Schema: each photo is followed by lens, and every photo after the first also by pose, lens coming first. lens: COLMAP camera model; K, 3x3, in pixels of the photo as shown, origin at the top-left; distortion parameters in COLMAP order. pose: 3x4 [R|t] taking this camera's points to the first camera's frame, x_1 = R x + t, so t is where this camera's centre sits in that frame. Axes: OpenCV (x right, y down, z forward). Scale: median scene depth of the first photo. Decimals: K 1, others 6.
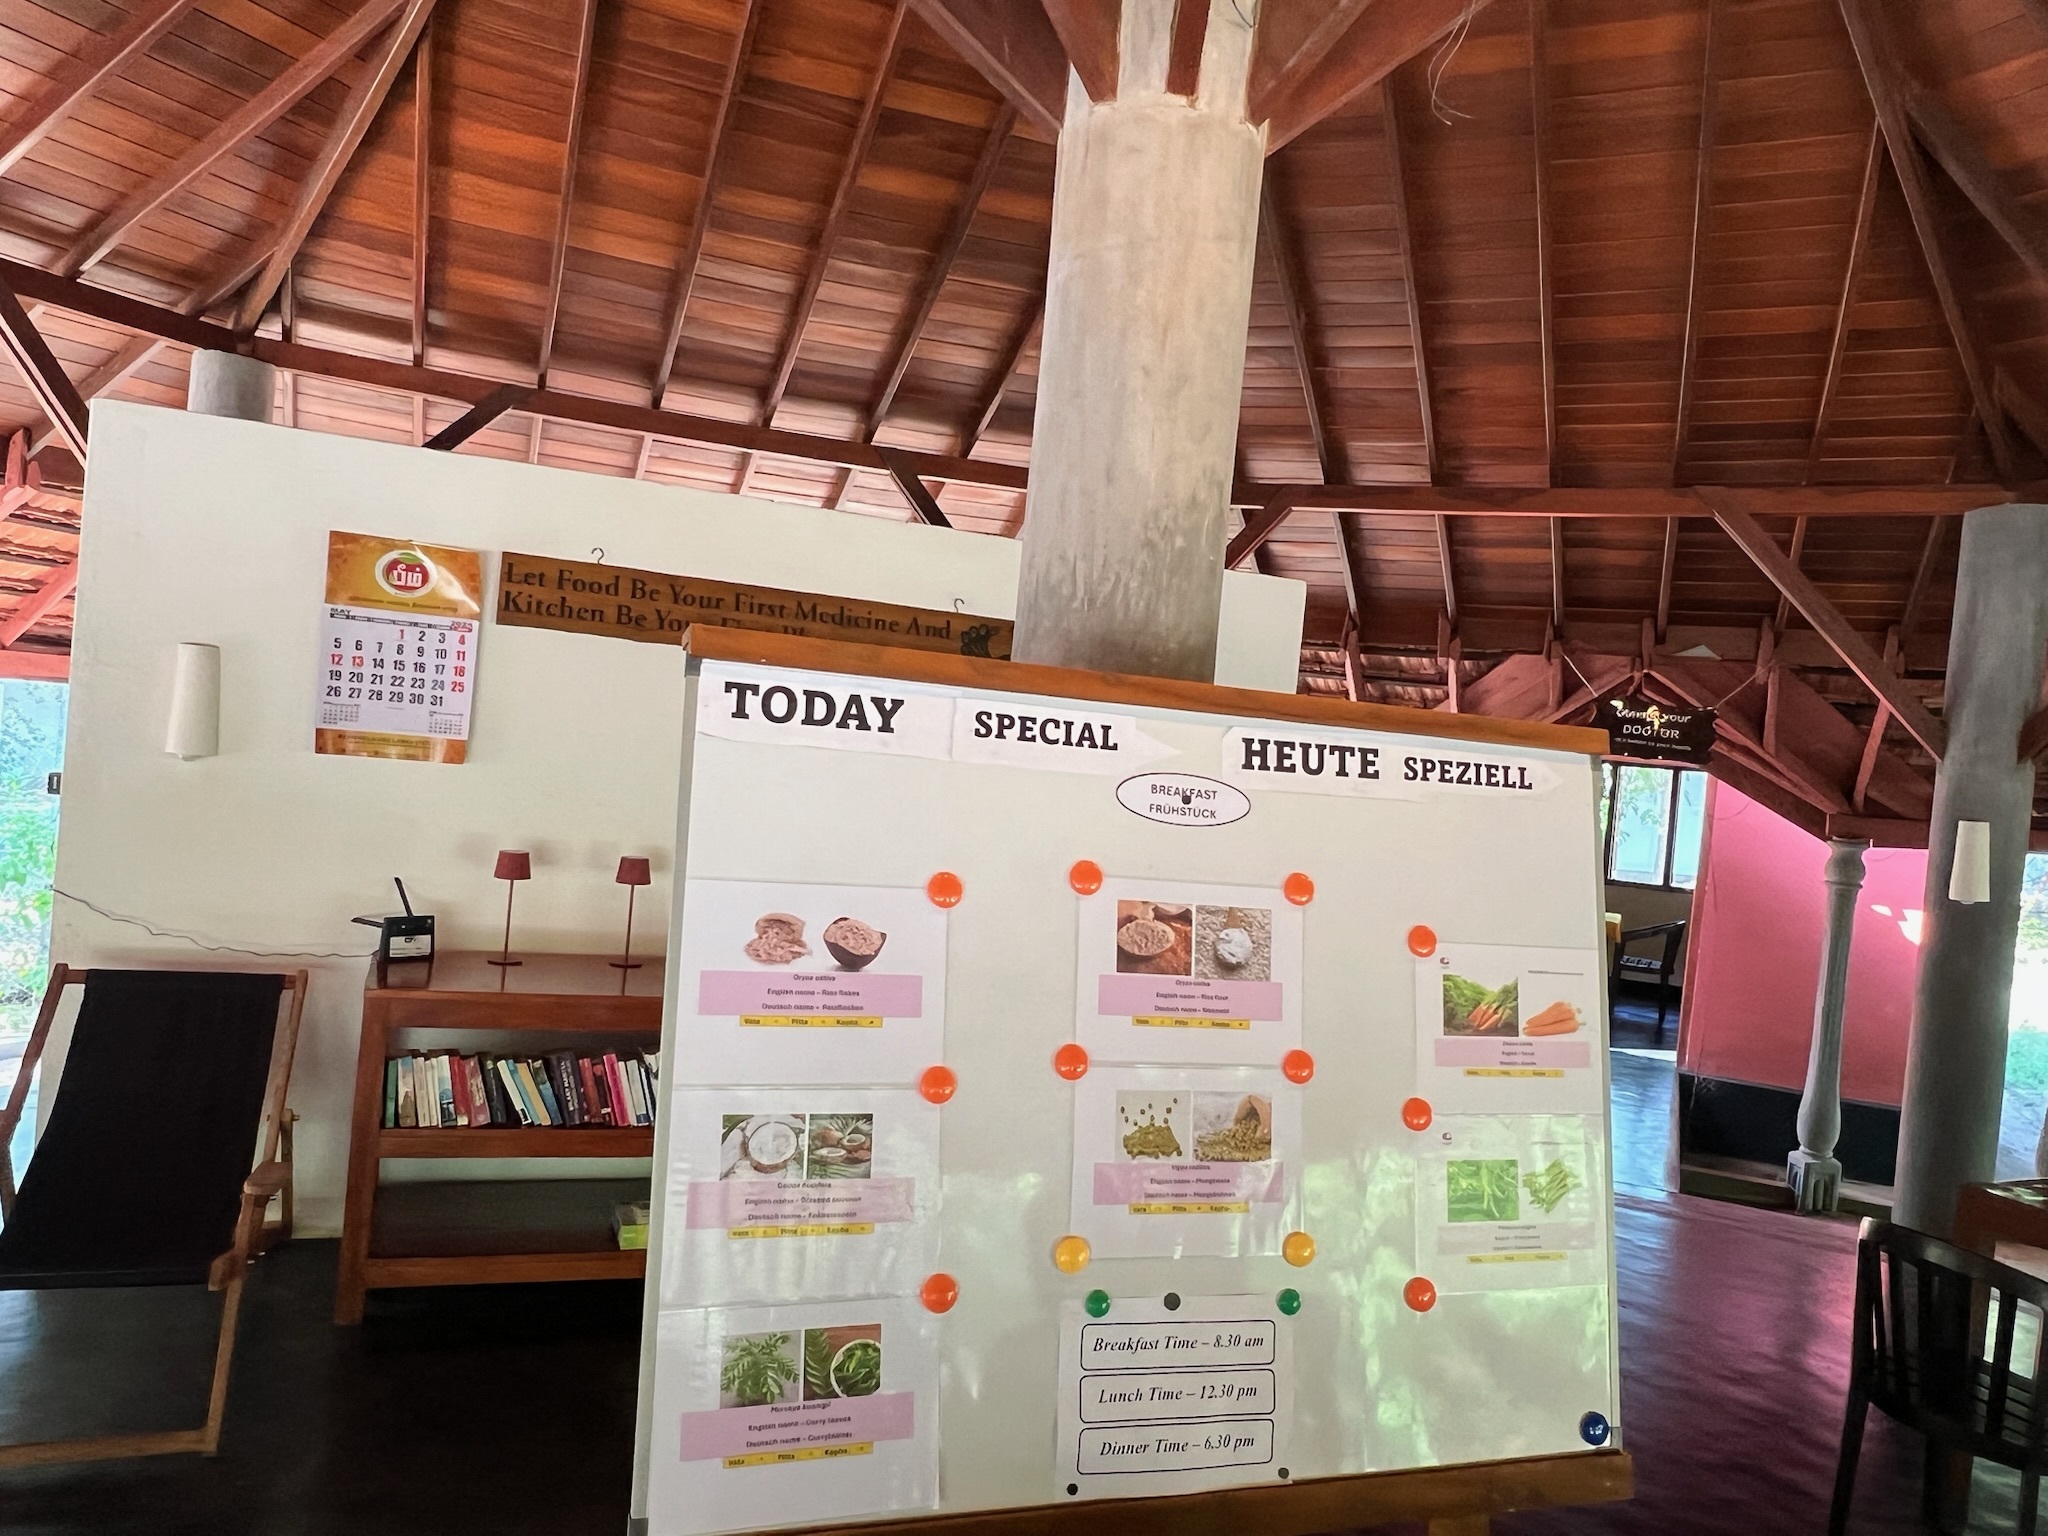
lens RADIAL K [[1422.9, 0, 1024.0], [0, 1422.9, 768.0], [0, 0, 1]] dist [-0.003050, -0.002047]
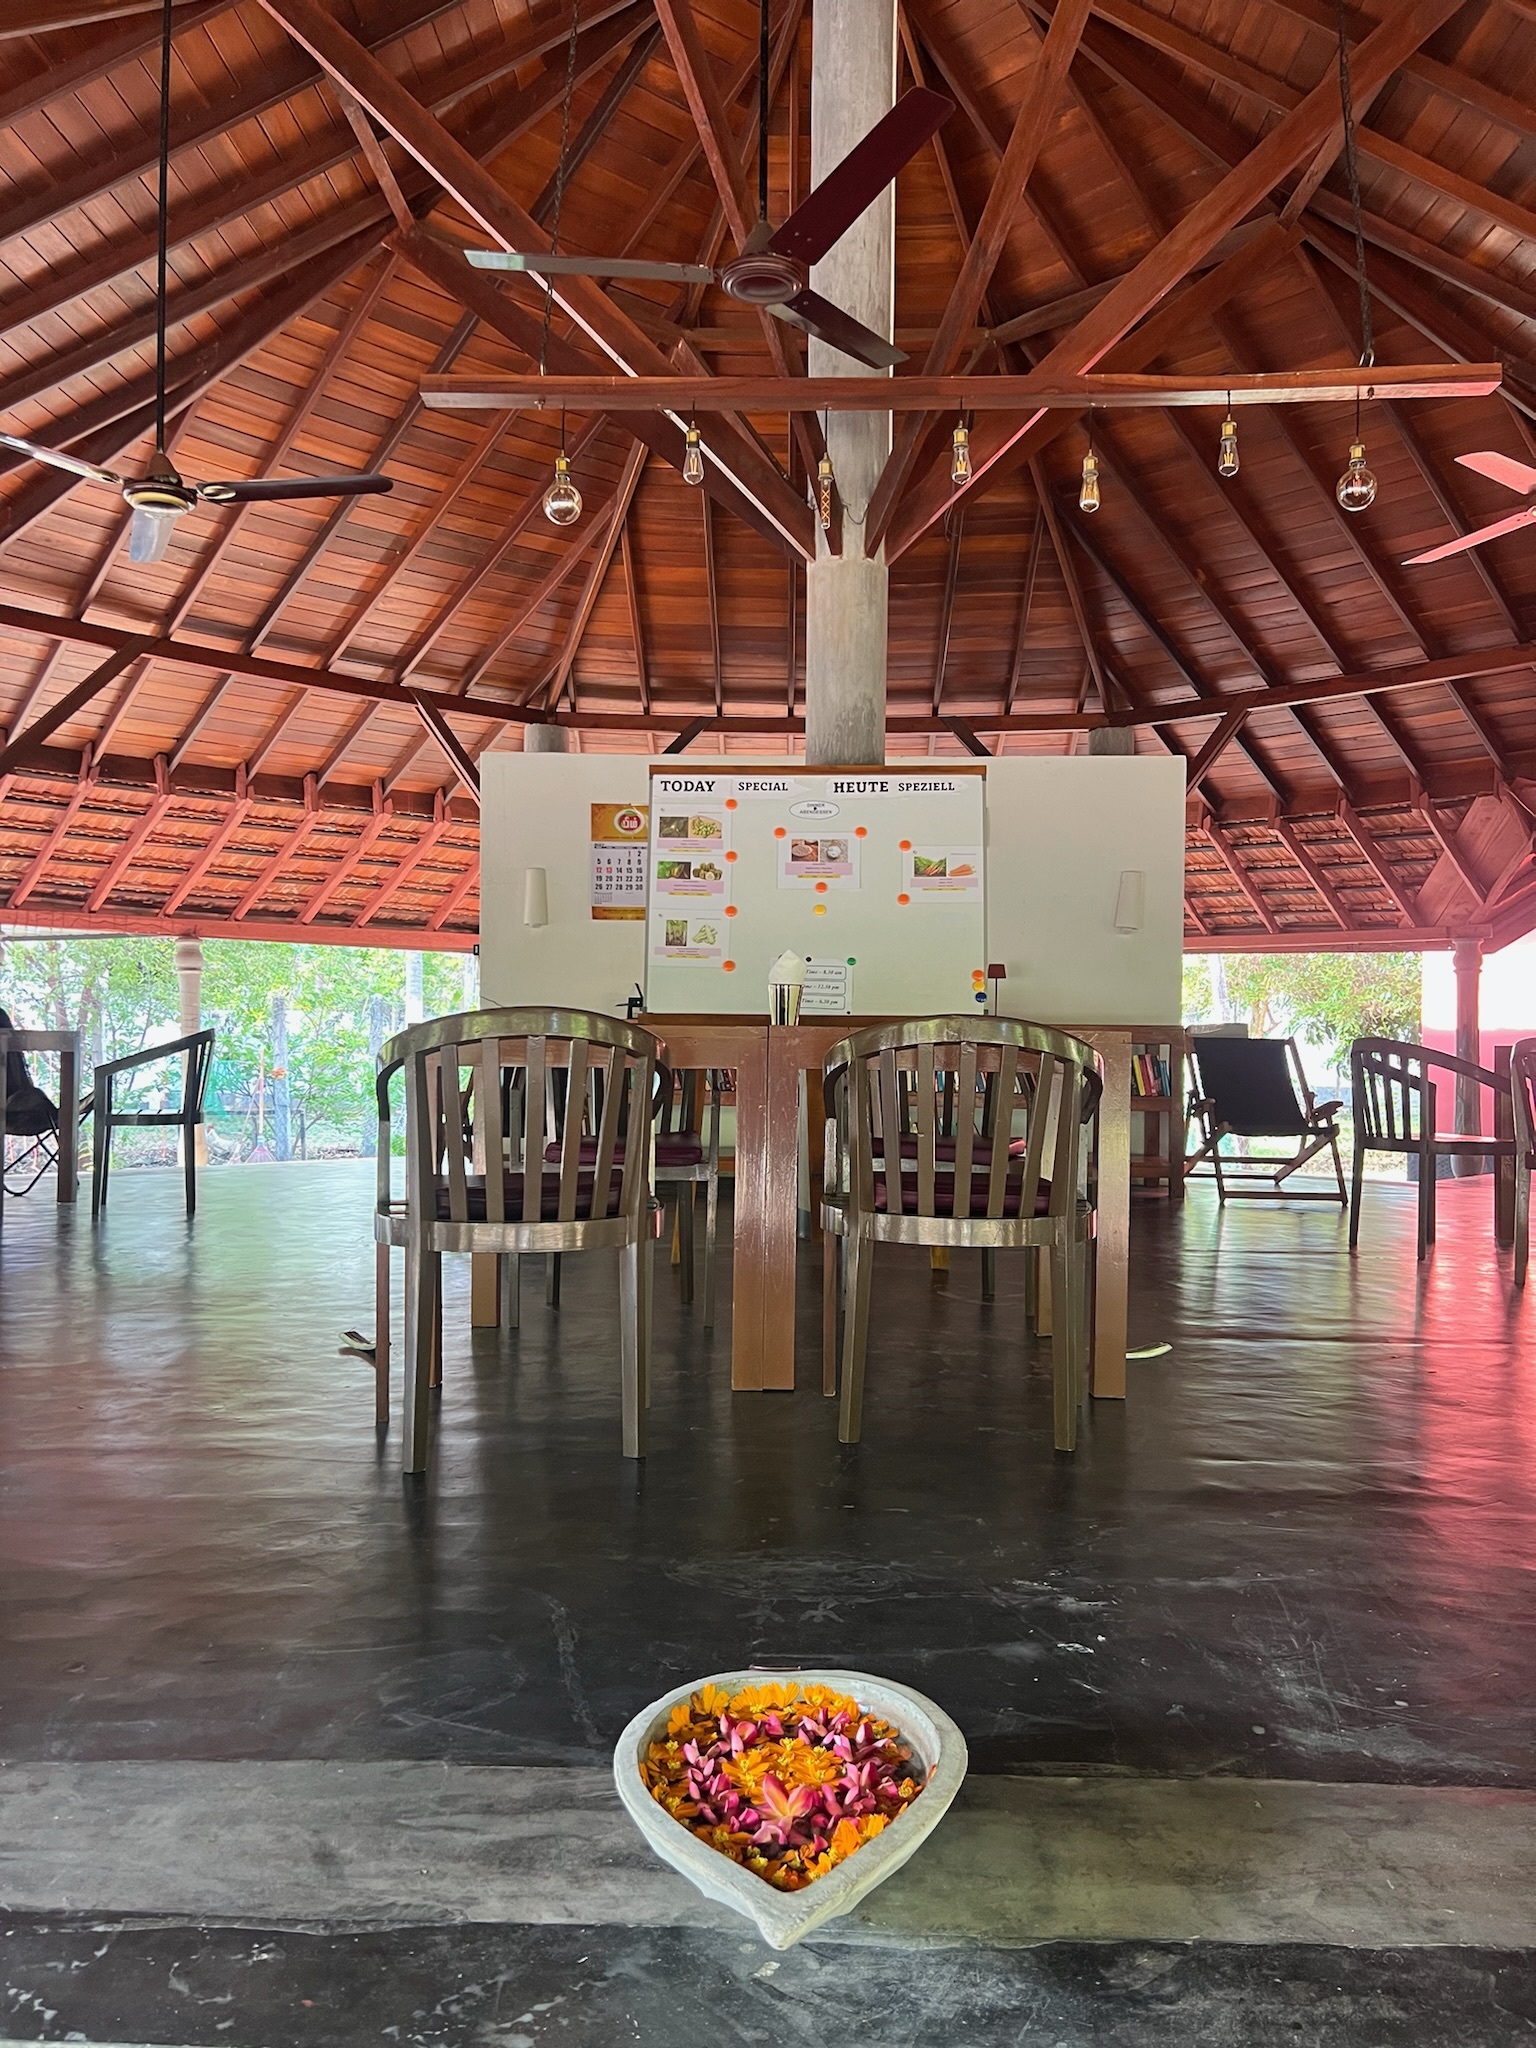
lens RADIAL K [[1528.1, 0, 768.0], [0, 1528.1, 1024.0], [0, 0, 1]] dist [0.088905, 0.001253]
pose [[0.921825, -0.088193, -0.377439, 0.387760], [0.070395, 0.995669, -0.060722, 0.216830], [0.381160, 0.029405, 0.924041, -0.648055]]
